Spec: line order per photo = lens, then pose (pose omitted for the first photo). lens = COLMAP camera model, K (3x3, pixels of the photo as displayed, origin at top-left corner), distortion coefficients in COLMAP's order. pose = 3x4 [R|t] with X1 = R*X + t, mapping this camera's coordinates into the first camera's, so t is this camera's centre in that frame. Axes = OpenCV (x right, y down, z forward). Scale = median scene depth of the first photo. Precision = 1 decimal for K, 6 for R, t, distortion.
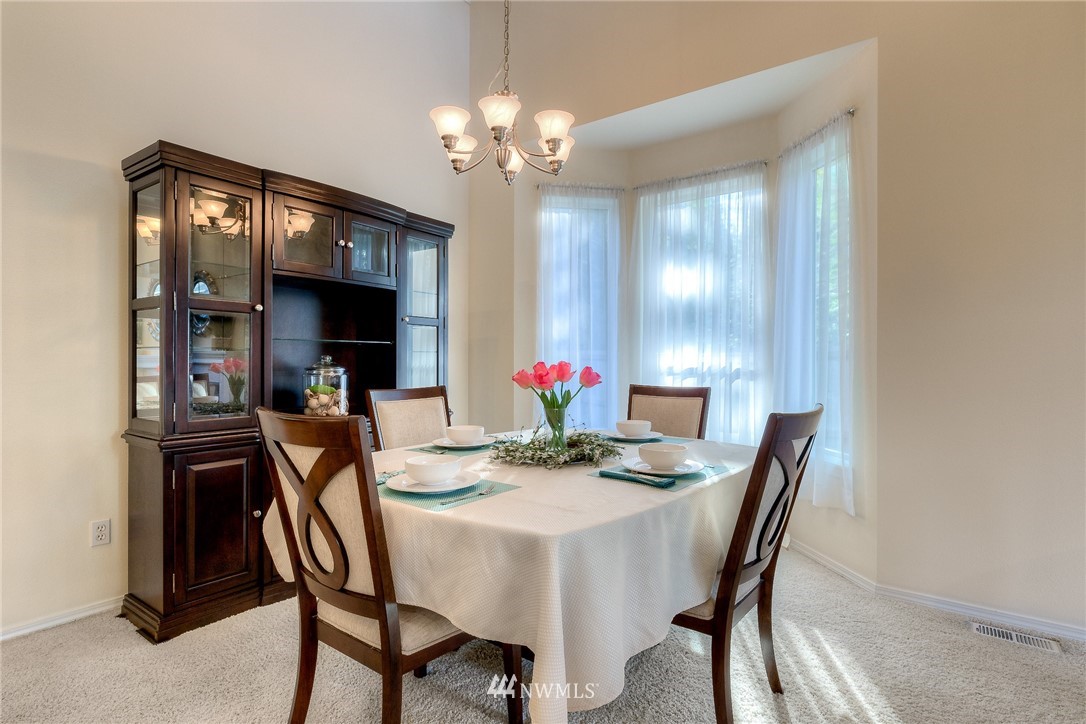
lens RADIAL K [[528.2, 0, 538.2], [0, 528.2, 361.6], [0, 0, 1]] dist [-0.001489, -0.000213]
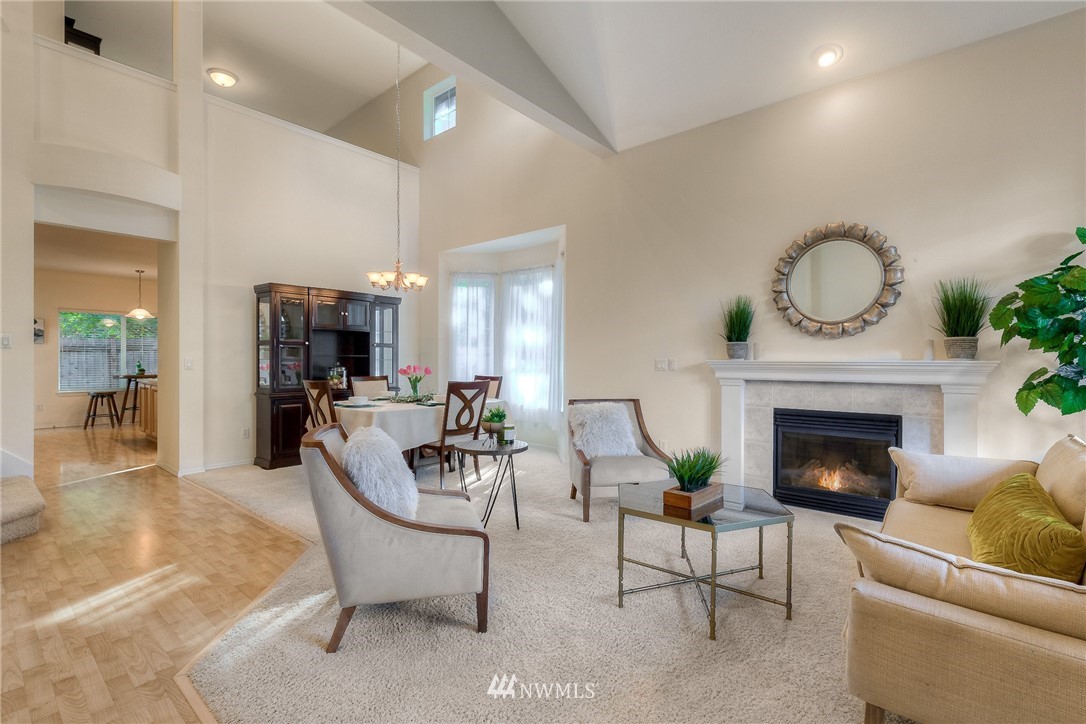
lens RADIAL K [[495.7, 0, 547.1], [0, 495.7, 360.5], [0, 0, 1]] dist [0.009673, -0.000328]
pose [[0.997916, 0.001048, -0.064516, 0.660420], [-0.001106, 0.999999, -0.000865, -0.018175], [0.064515, 0.000934, 0.997916, -1.108644]]
